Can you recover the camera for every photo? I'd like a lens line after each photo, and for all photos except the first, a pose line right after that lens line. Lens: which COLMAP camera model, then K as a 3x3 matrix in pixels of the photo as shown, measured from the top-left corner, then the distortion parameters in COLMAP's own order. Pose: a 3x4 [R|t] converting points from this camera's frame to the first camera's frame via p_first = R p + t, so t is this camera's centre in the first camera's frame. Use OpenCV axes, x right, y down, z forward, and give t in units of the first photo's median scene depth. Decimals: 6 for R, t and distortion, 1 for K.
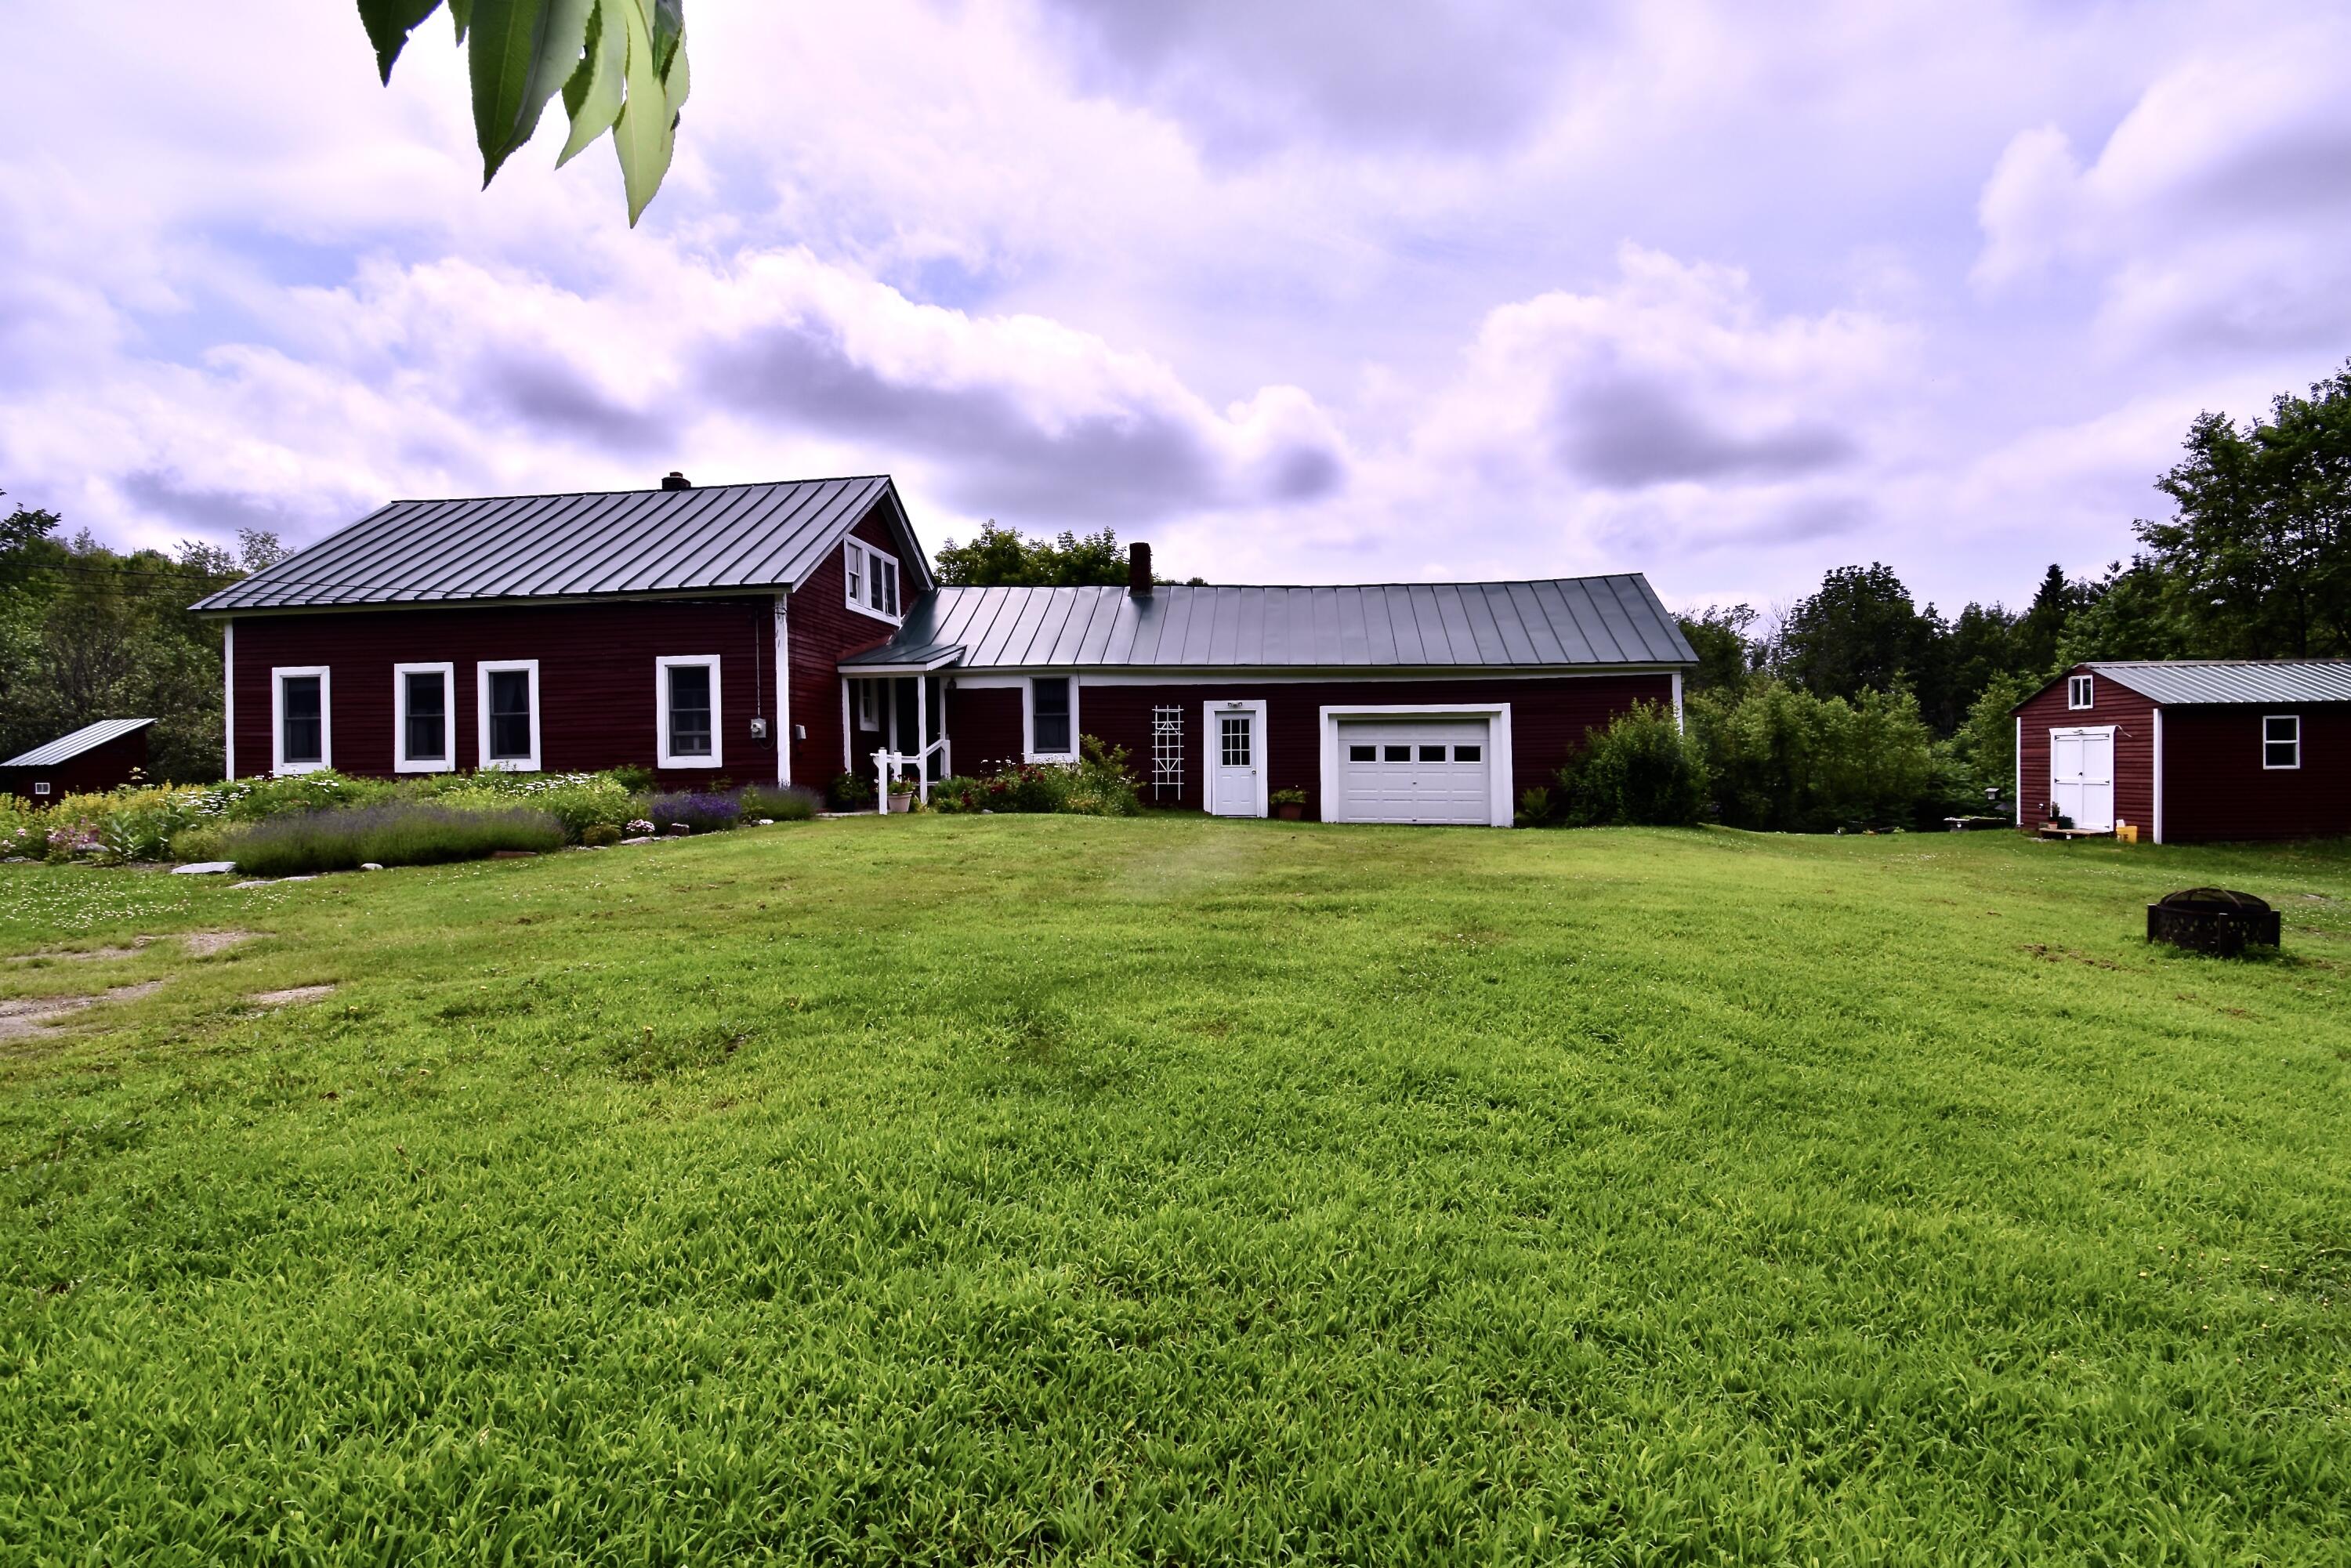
lens RADIAL K [[1047.3, 0, 1203.0], [0, 1047.3, 784.5], [0, 0, 1]] dist [0.026308, -0.030605]
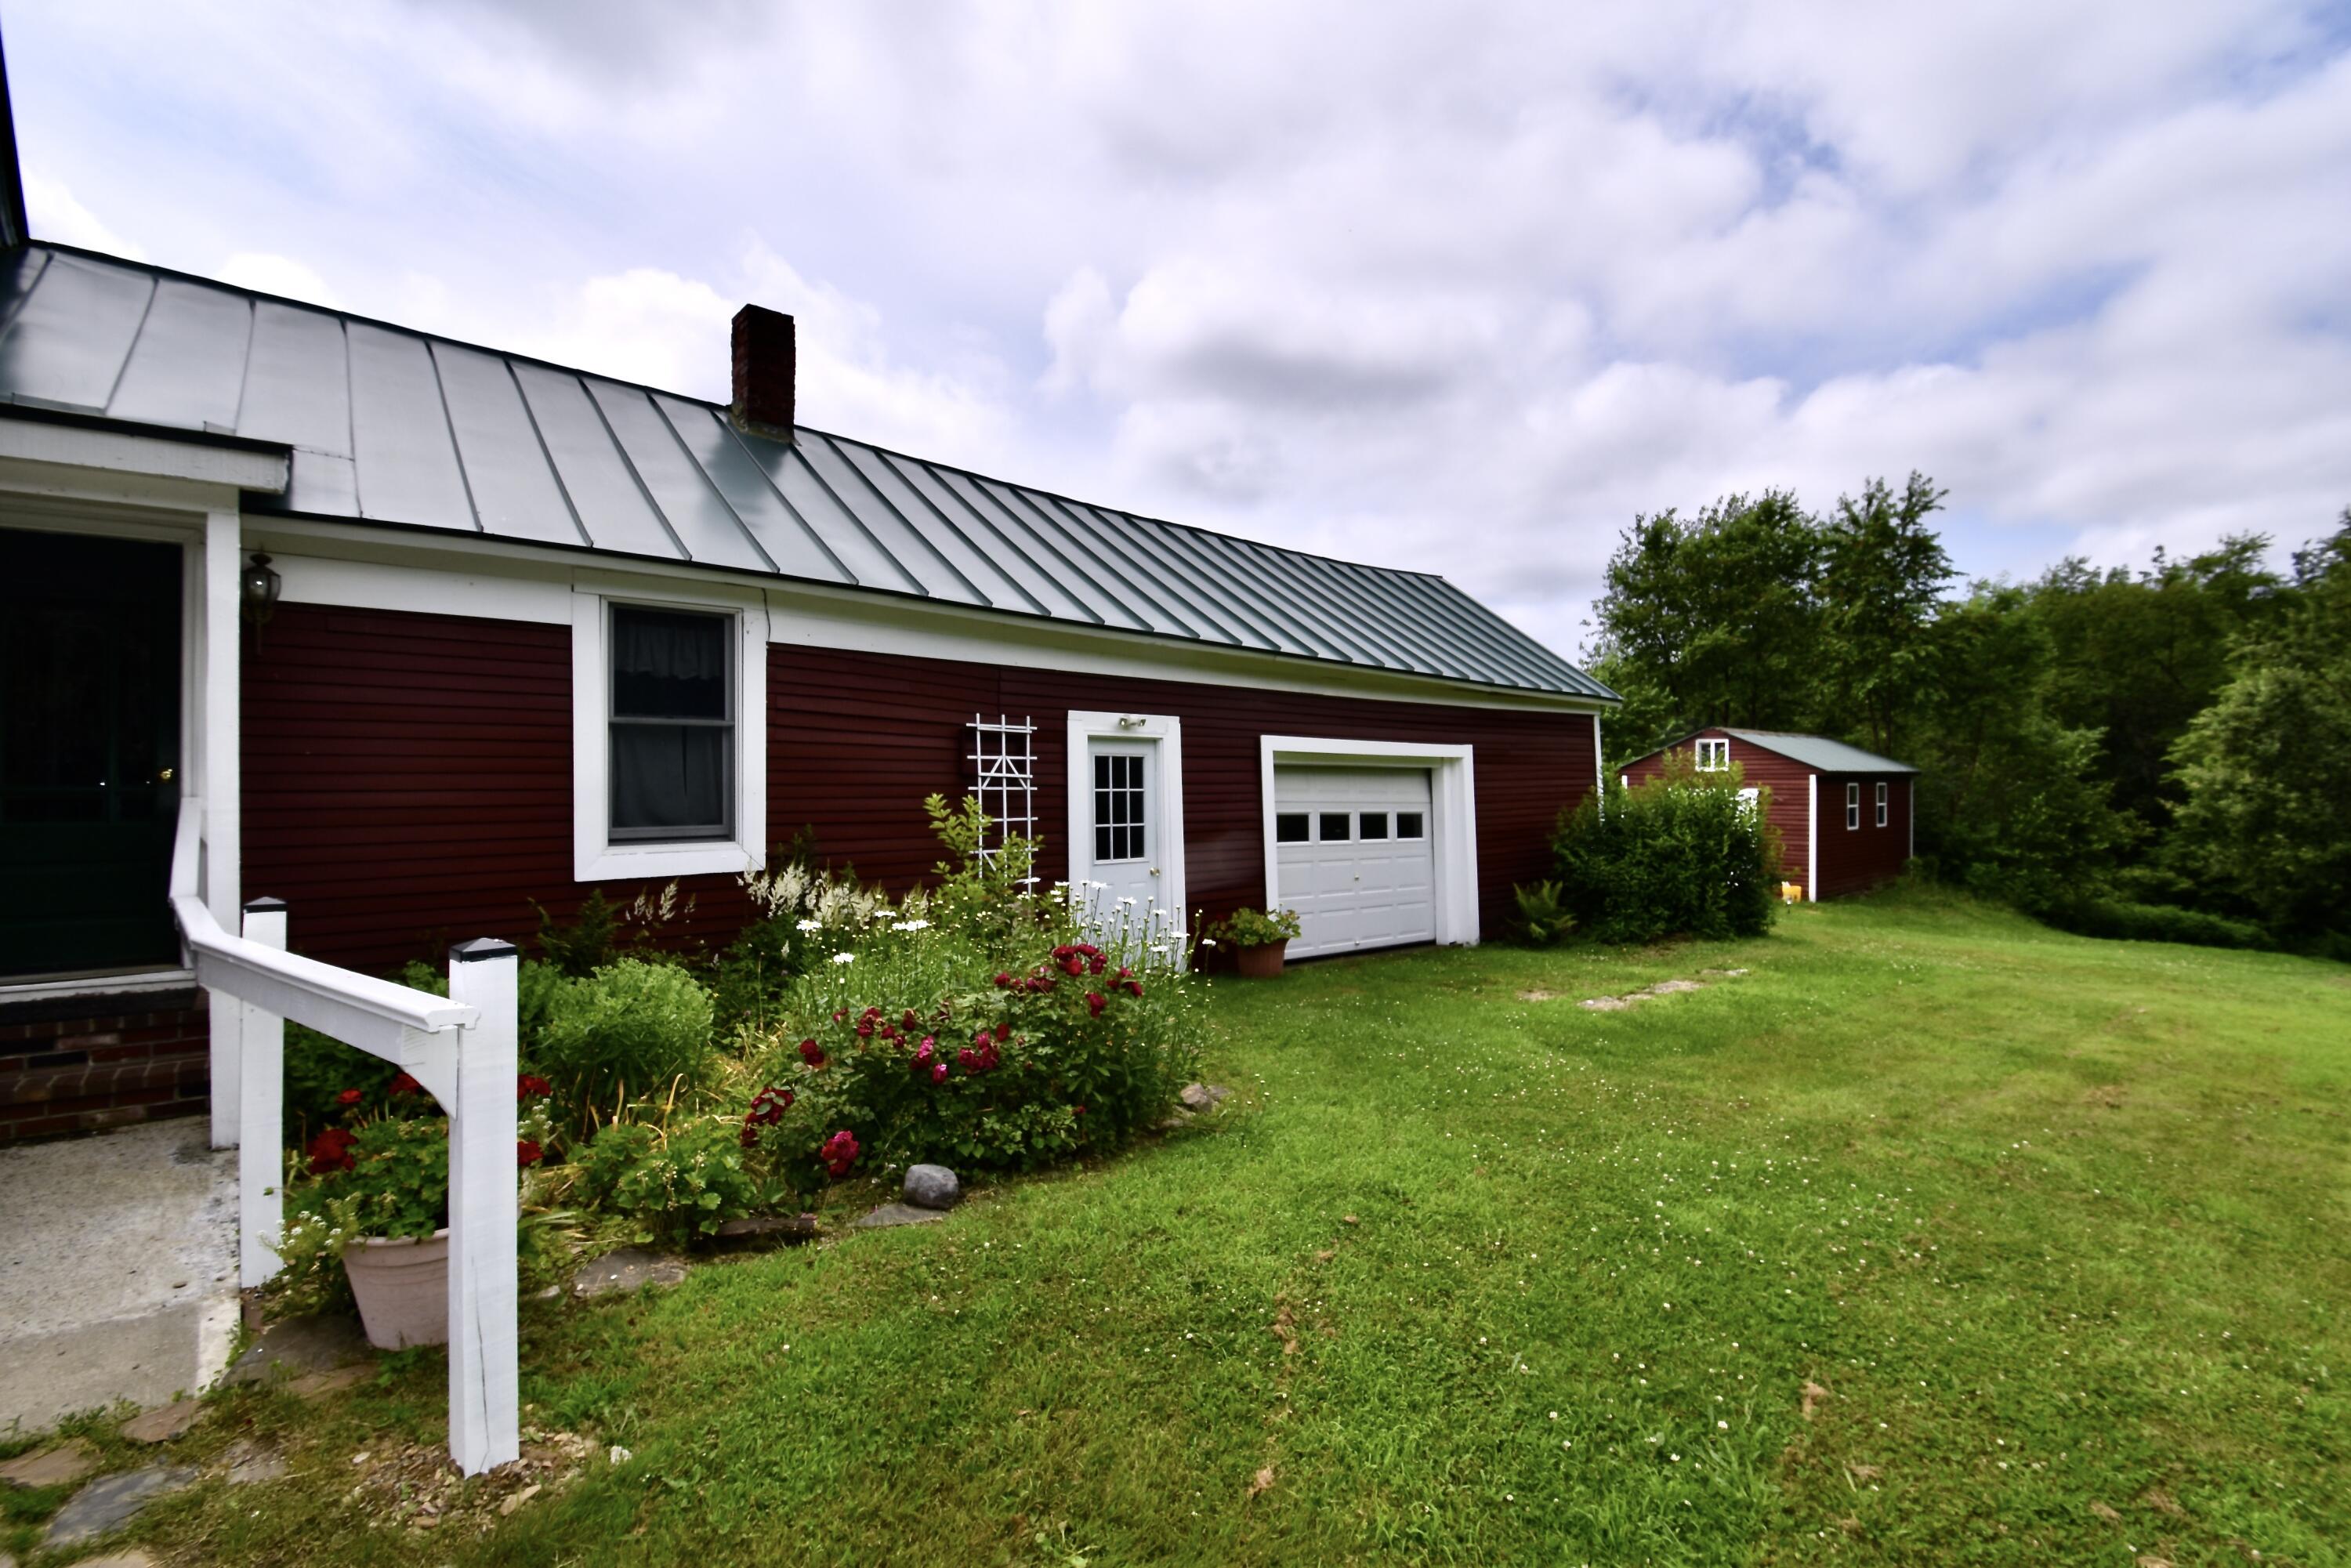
lens RADIAL K [[1047.3, 0, 1203.0], [0, 1047.3, 784.5], [0, 0, 1]] dist [0.026308, -0.030605]
pose [[0.674019, 0.011345, 0.738627, -0.311601], [0.001889, 0.999852, -0.017081, -0.048089], [-0.738711, 0.012908, 0.673898, 0.765690]]
